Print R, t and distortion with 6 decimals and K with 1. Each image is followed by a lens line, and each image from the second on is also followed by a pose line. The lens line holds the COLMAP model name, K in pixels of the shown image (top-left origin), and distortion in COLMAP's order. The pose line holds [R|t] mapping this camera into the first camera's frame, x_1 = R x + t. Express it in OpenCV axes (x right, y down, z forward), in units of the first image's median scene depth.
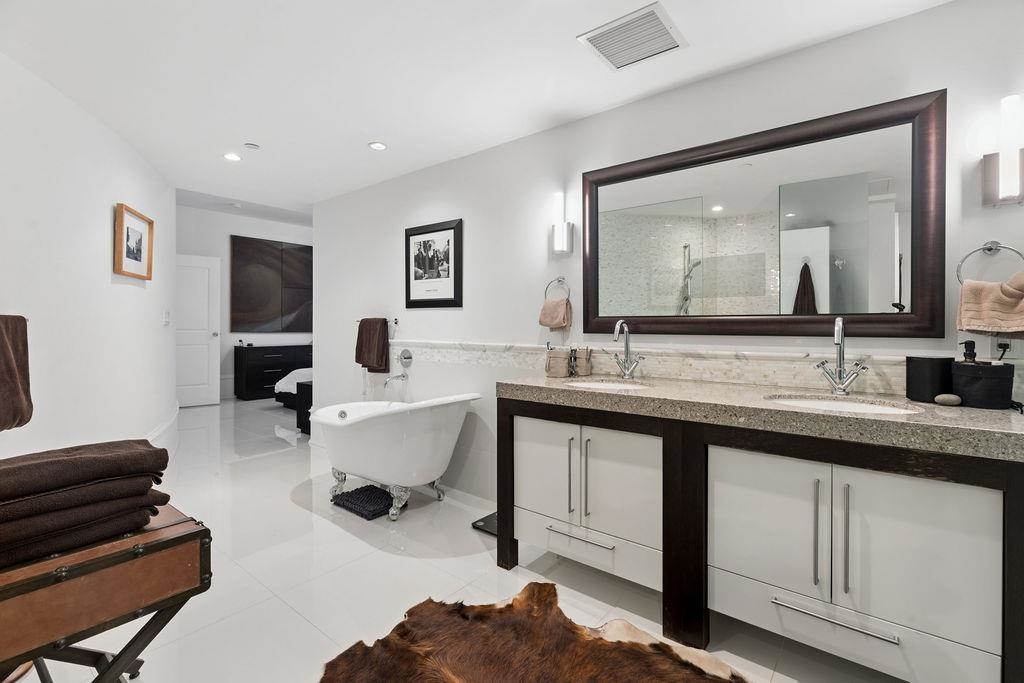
lens RADIAL K [[465.4, 0, 515.7], [0, 465.4, 326.1], [0, 0, 1]] dist [-0.001986, -0.000365]
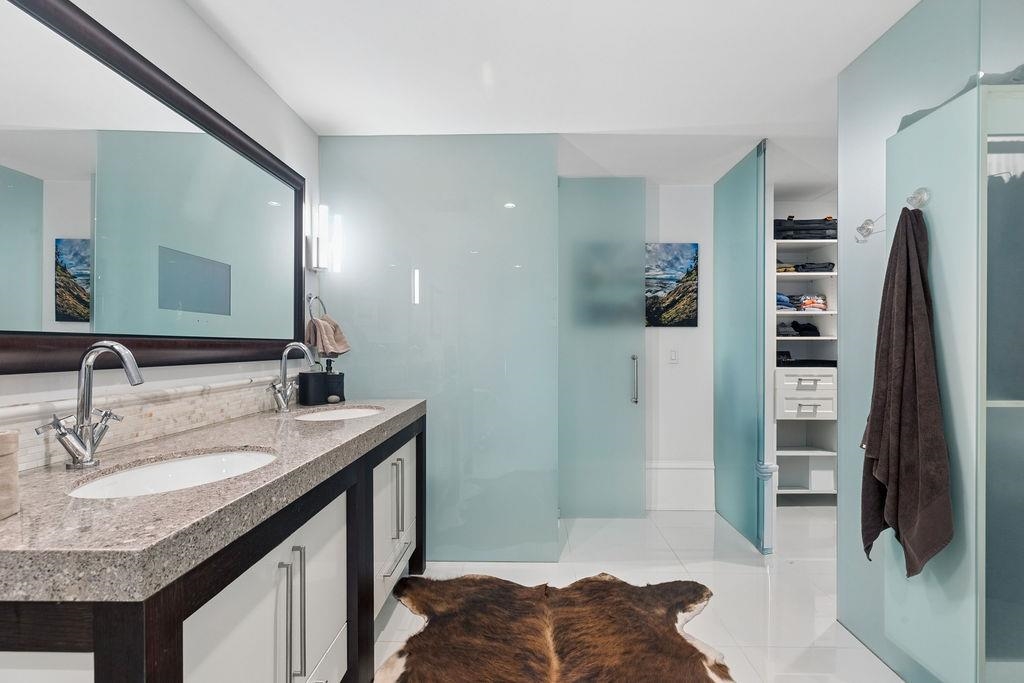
lens RADIAL K [[479.3, 0, 512.0], [0, 479.3, 341.5], [0, 0, 1]] dist [-0.000711, -0.000088]
pose [[-0.609257, 0.008309, 0.792929, -0.259345], [0.002505, 0.999960, -0.008553, -0.004454], [-0.792969, -0.003225, -0.609254, 0.623868]]
